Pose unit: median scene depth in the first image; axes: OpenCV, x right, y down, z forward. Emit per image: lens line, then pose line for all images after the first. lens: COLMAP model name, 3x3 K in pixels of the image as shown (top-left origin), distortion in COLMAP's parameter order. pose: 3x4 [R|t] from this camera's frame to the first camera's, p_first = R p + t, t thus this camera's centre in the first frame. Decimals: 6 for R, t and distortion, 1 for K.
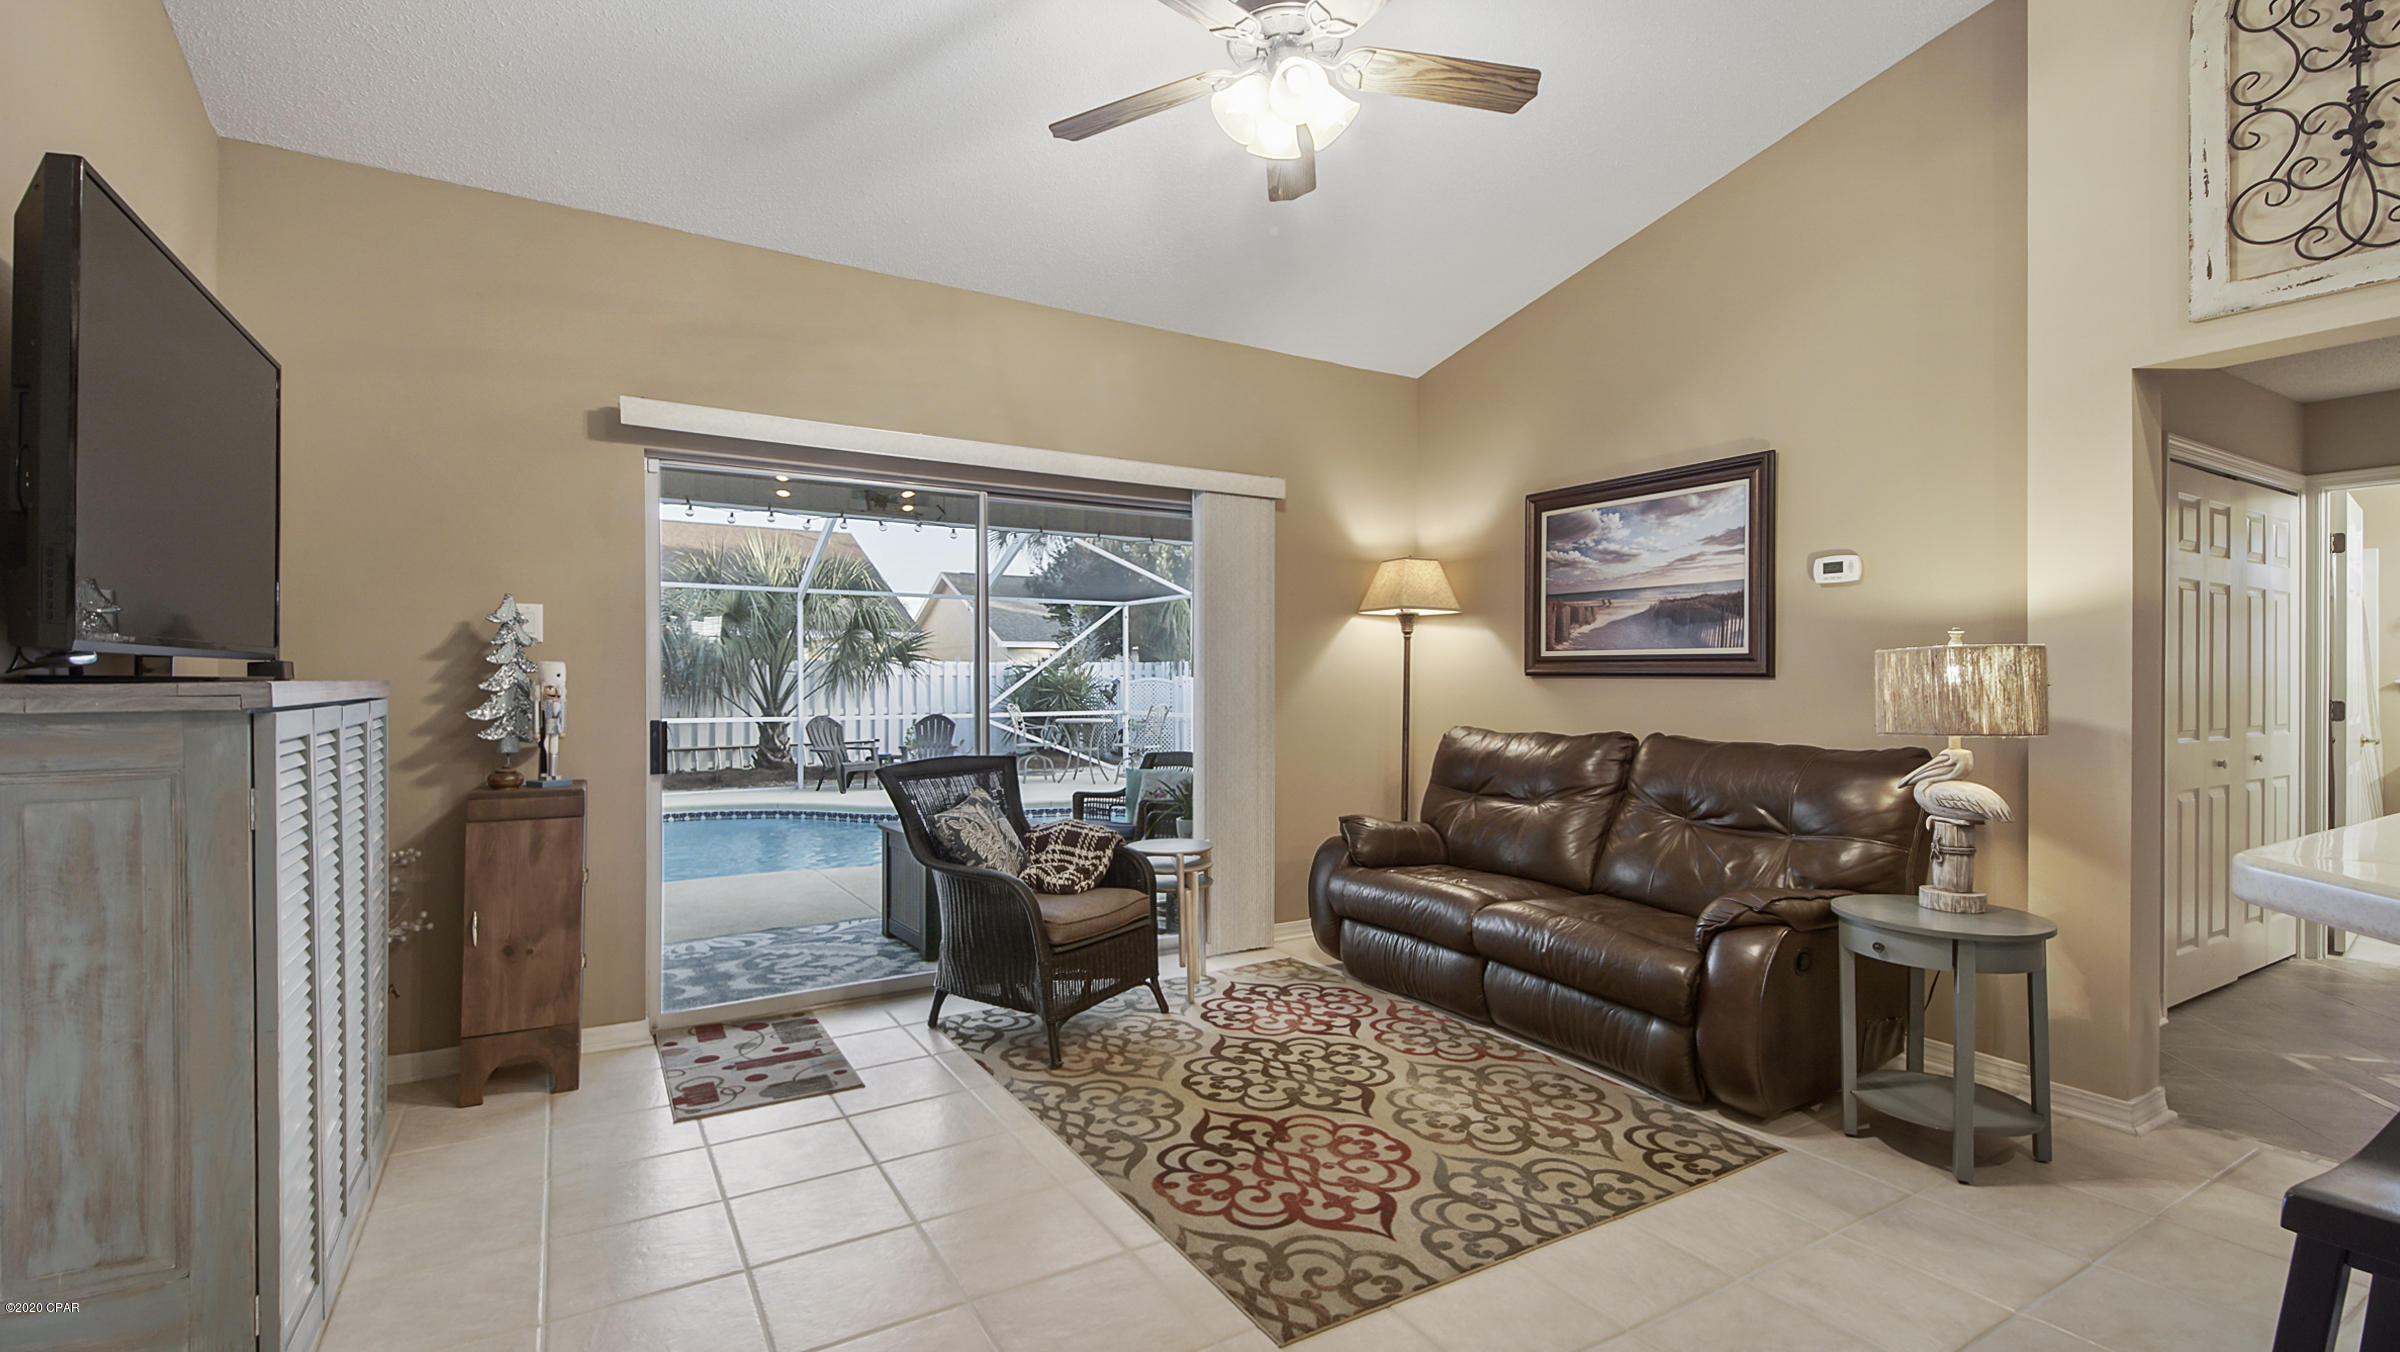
lens RADIAL K [[1072.6, 0, 1196.0], [0, 1072.6, 684.8], [0, 0, 1]] dist [0.041773, -0.019410]
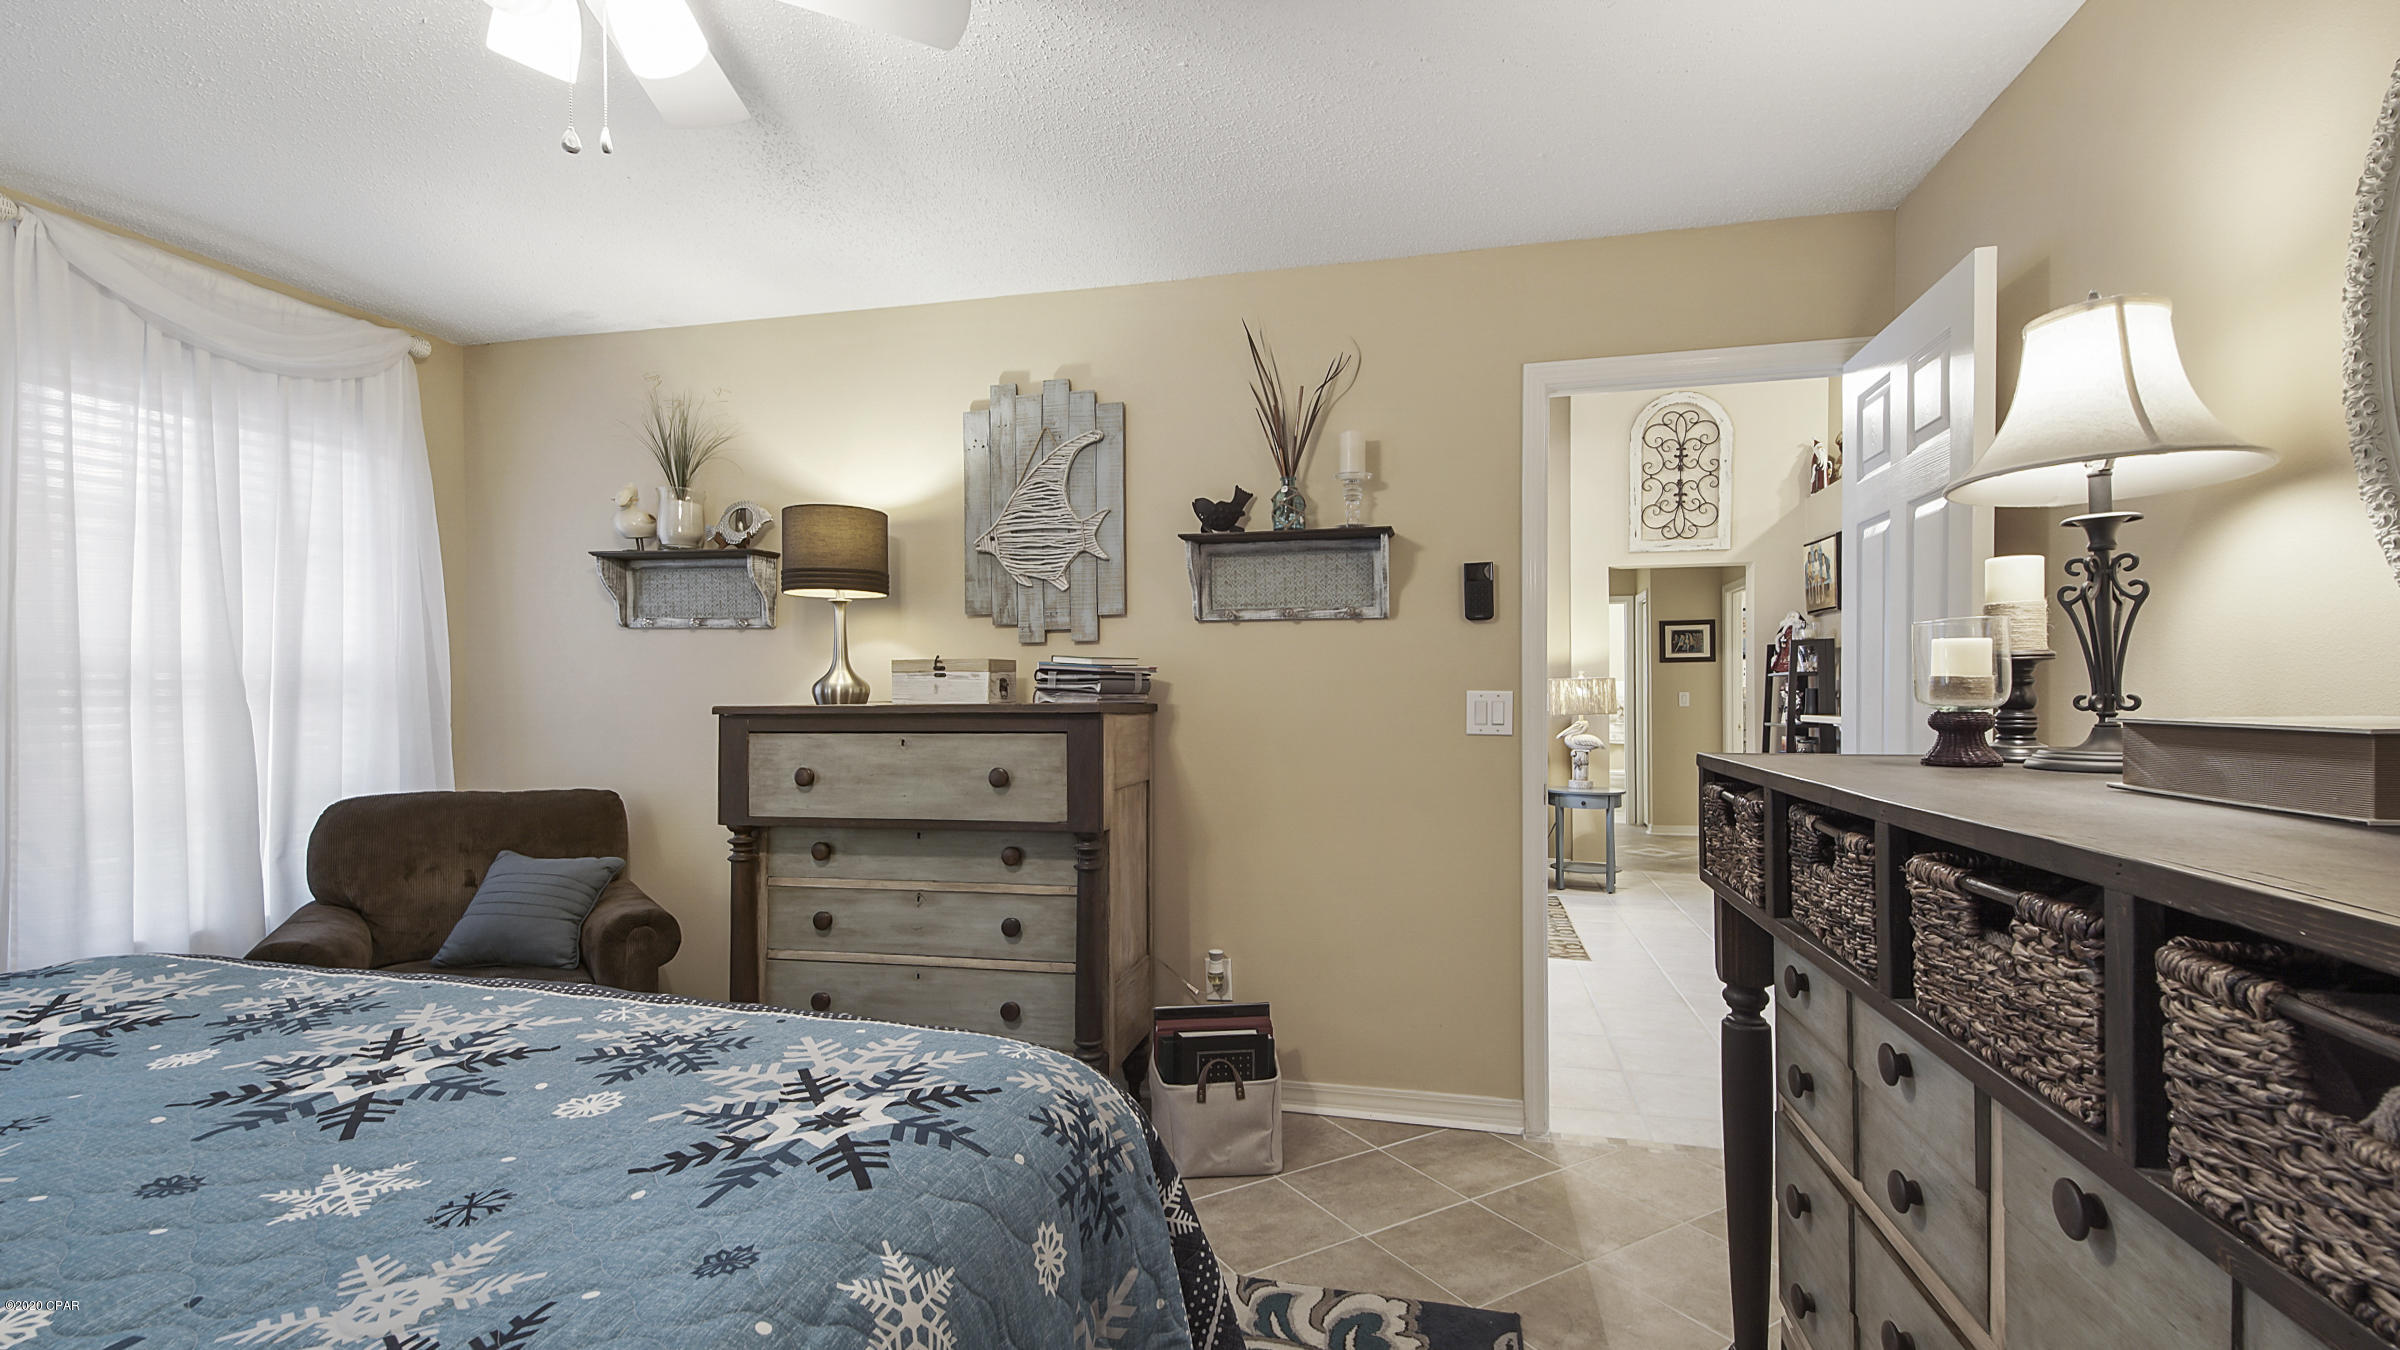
lens RADIAL K [[1059.4, 0, 1184.4], [0, 1059.4, 686.0], [0, 0, 1]] dist [0.039337, -0.022215]
pose [[0.716026, -0.001015, 0.698073, -1.439262], [0.003598, 0.999991, -0.002236, -0.014405], [-0.698064, 0.004113, 0.716024, -0.055090]]
